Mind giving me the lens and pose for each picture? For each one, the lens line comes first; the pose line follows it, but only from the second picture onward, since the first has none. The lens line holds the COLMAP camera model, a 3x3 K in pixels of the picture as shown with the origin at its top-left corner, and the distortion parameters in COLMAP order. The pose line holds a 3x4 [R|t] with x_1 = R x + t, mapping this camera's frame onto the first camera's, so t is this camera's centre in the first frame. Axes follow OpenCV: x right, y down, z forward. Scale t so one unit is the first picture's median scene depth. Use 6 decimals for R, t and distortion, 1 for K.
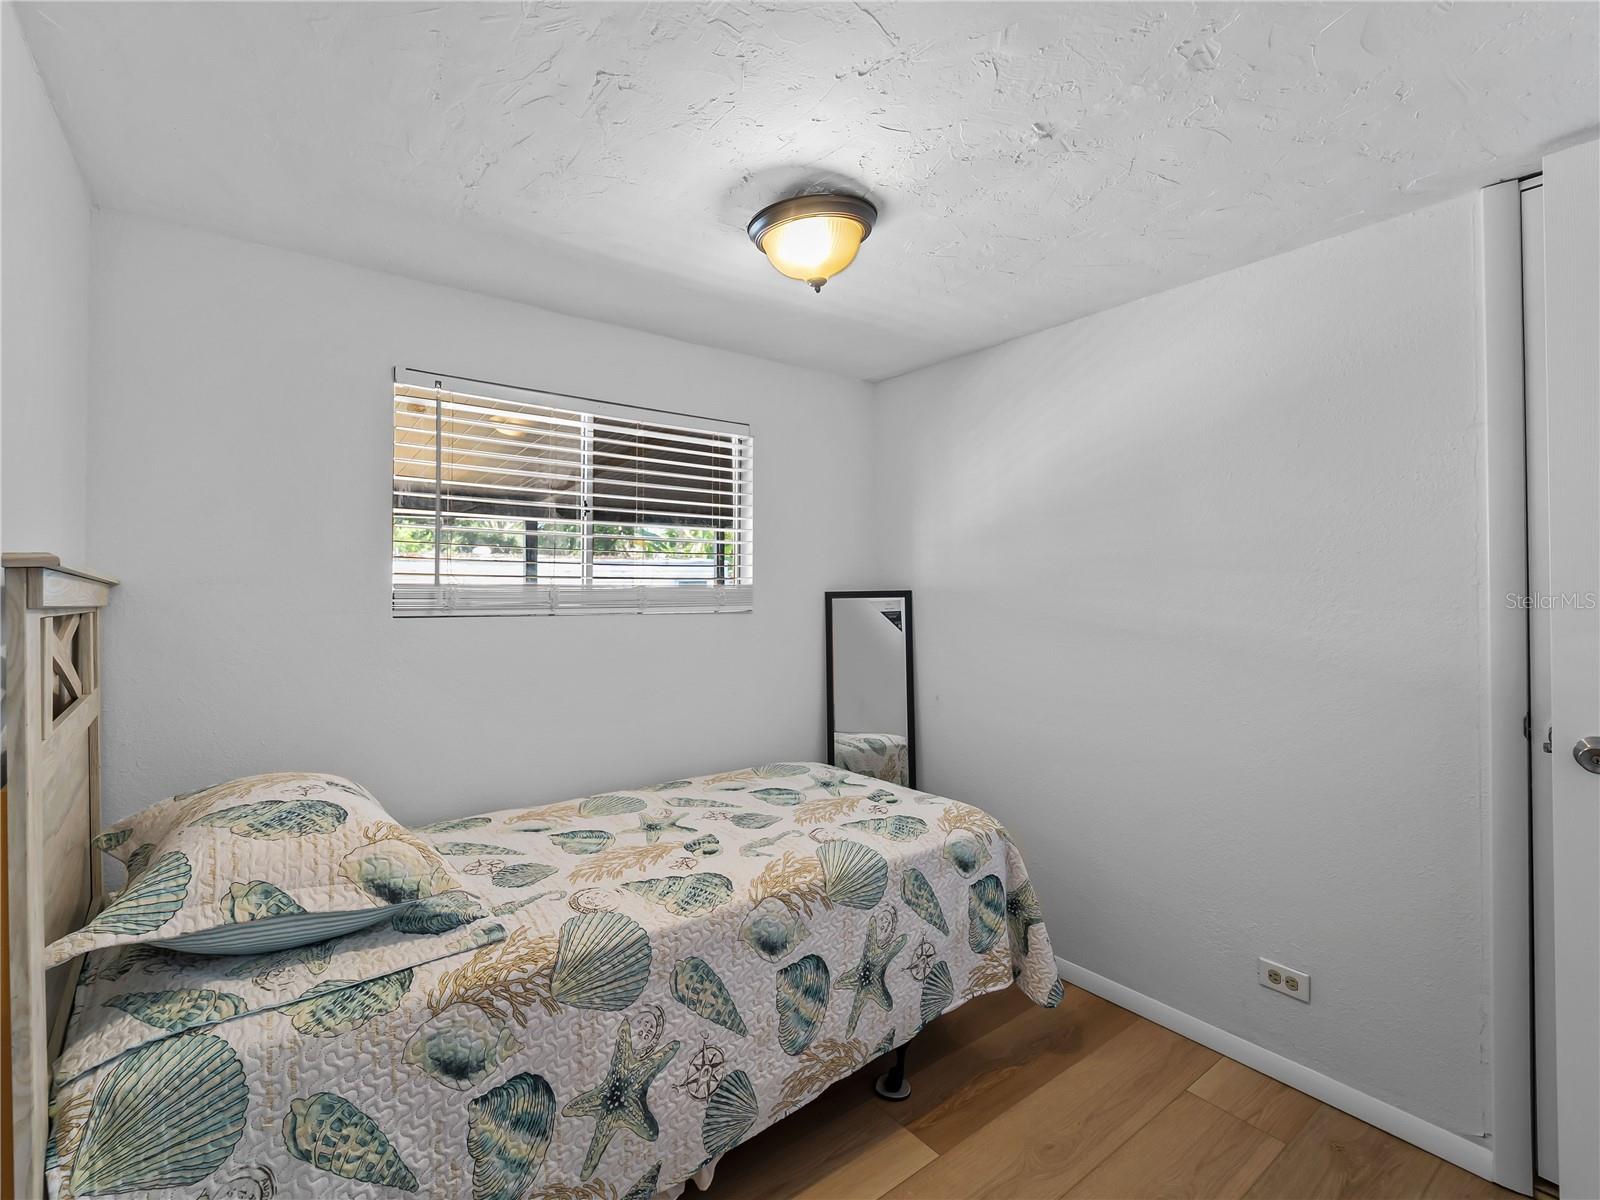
lens RADIAL K [[735.4, 0, 807.0], [0, 735.4, 588.5], [0, 0, 1]] dist [-0.001851, -0.001328]
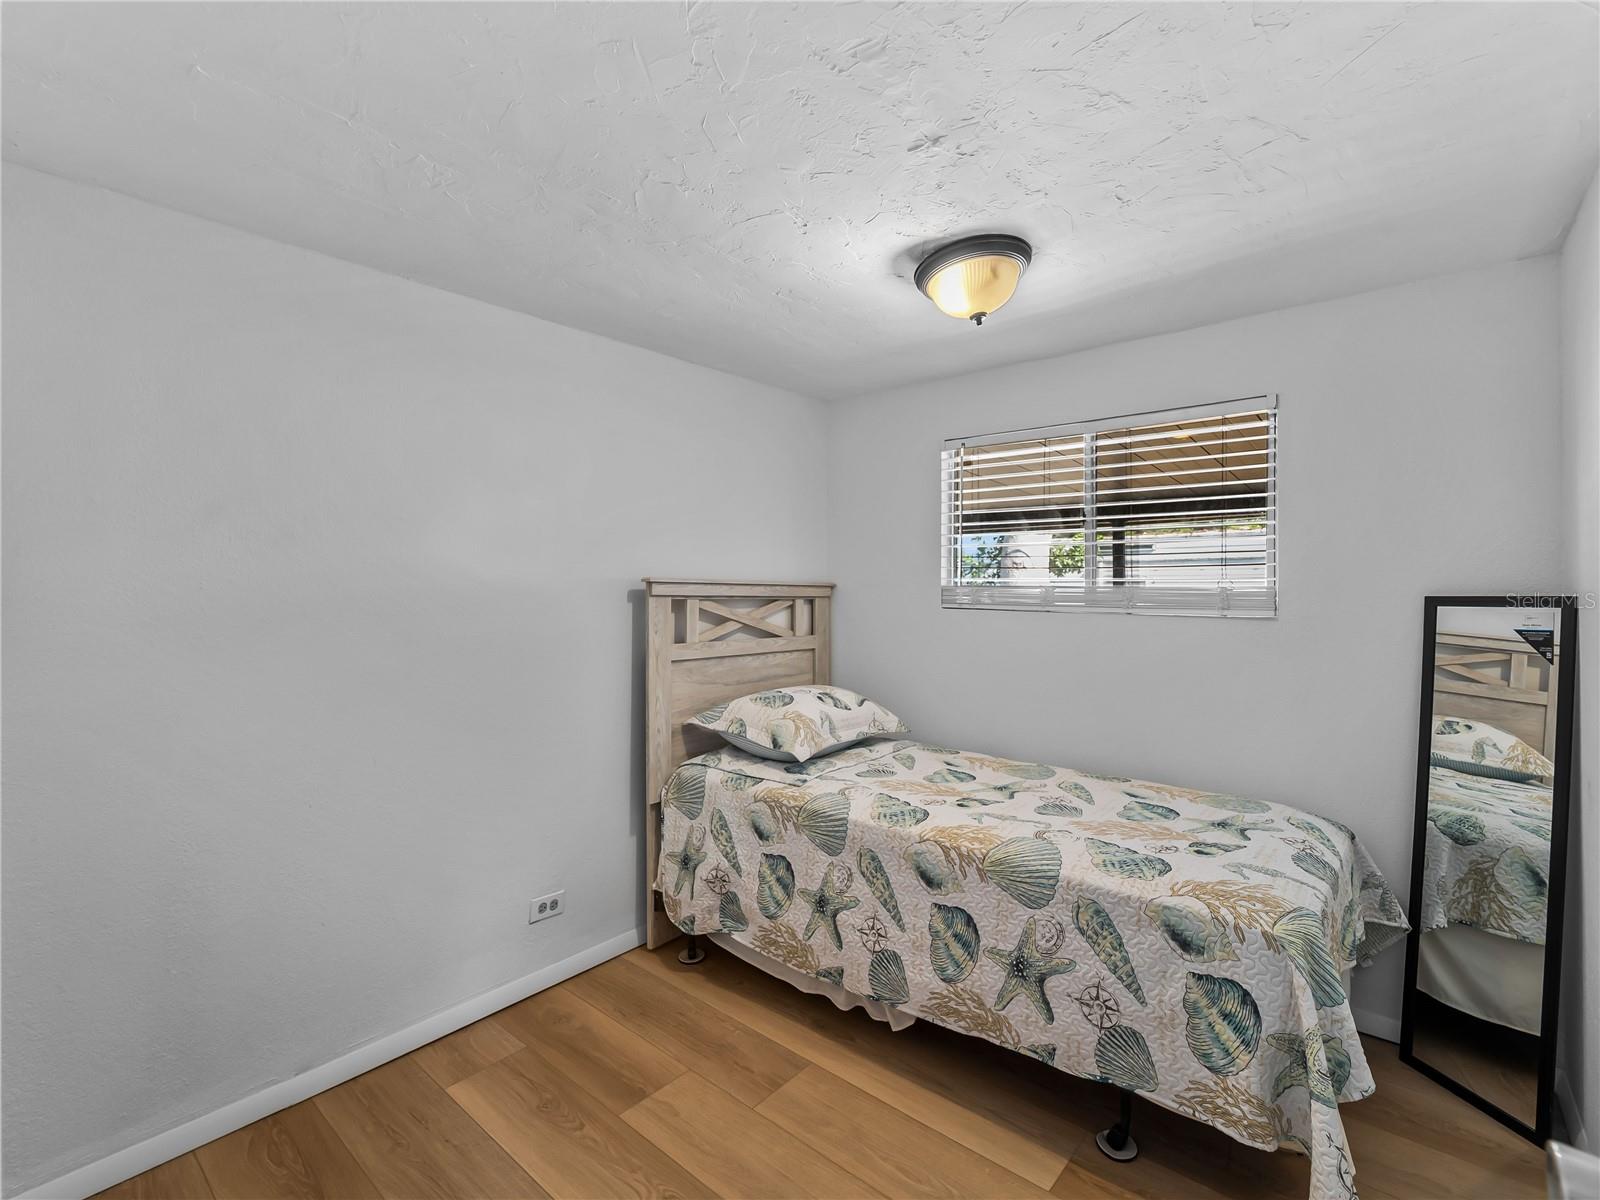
lens RADIAL K [[735.4, 0, 807.0], [0, 735.4, 588.5], [0, 0, 1]] dist [-0.001851, -0.001328]
pose [[0.205195, 0.006061, -0.978702, 1.007452], [0.001049, 0.999979, 0.006413, -0.013848], [0.978721, -0.002343, 0.205184, 0.485077]]
